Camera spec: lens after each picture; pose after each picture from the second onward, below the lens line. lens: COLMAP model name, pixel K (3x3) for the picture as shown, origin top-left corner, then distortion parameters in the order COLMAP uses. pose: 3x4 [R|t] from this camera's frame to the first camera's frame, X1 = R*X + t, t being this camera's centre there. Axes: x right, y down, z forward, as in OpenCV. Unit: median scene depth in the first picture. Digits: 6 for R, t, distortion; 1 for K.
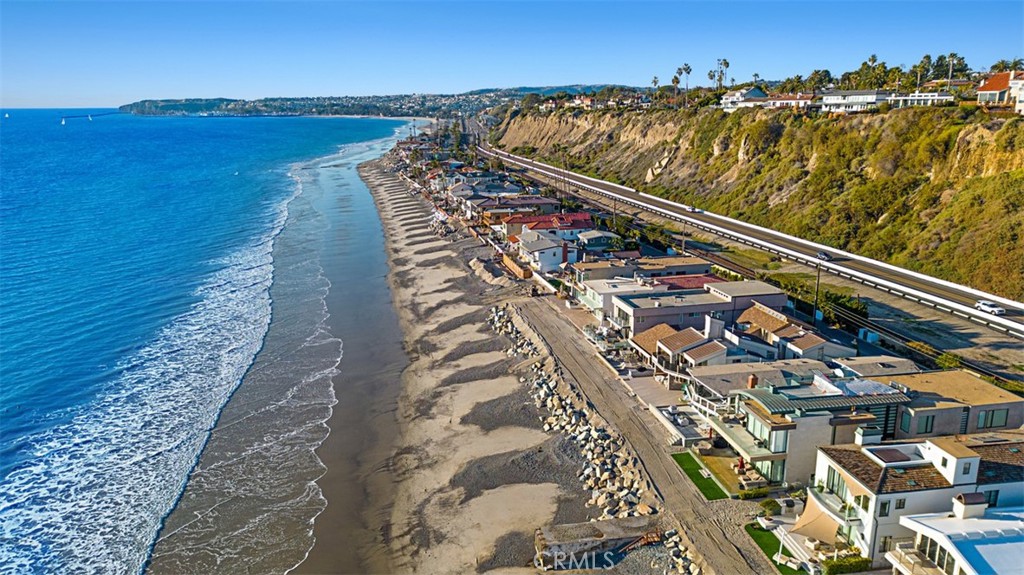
lens RADIAL K [[715.3, 0, 512.0], [0, 715.3, 287.5], [0, 0, 1]] dist [0.027341, 0.000474]
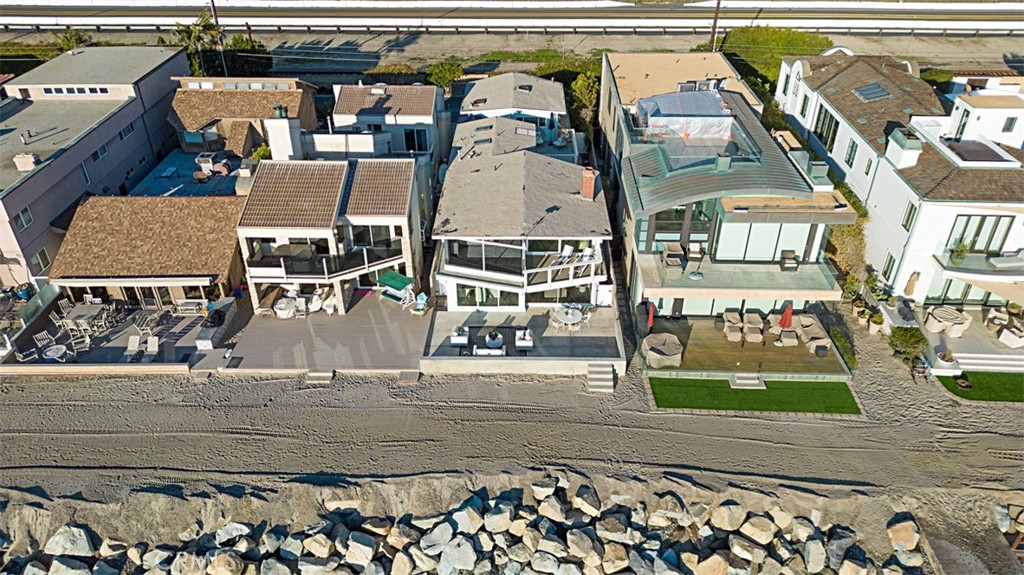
lens RADIAL K [[715.3, 0, 512.0], [0, 715.3, 287.5], [0, 0, 1]] dist [0.027341, 0.000474]
pose [[0.210524, -0.523563, 0.825567, -0.083515], [0.243025, 0.846012, 0.474556, -0.038266], [-0.946899, 0.100728, 0.305345, 0.698829]]
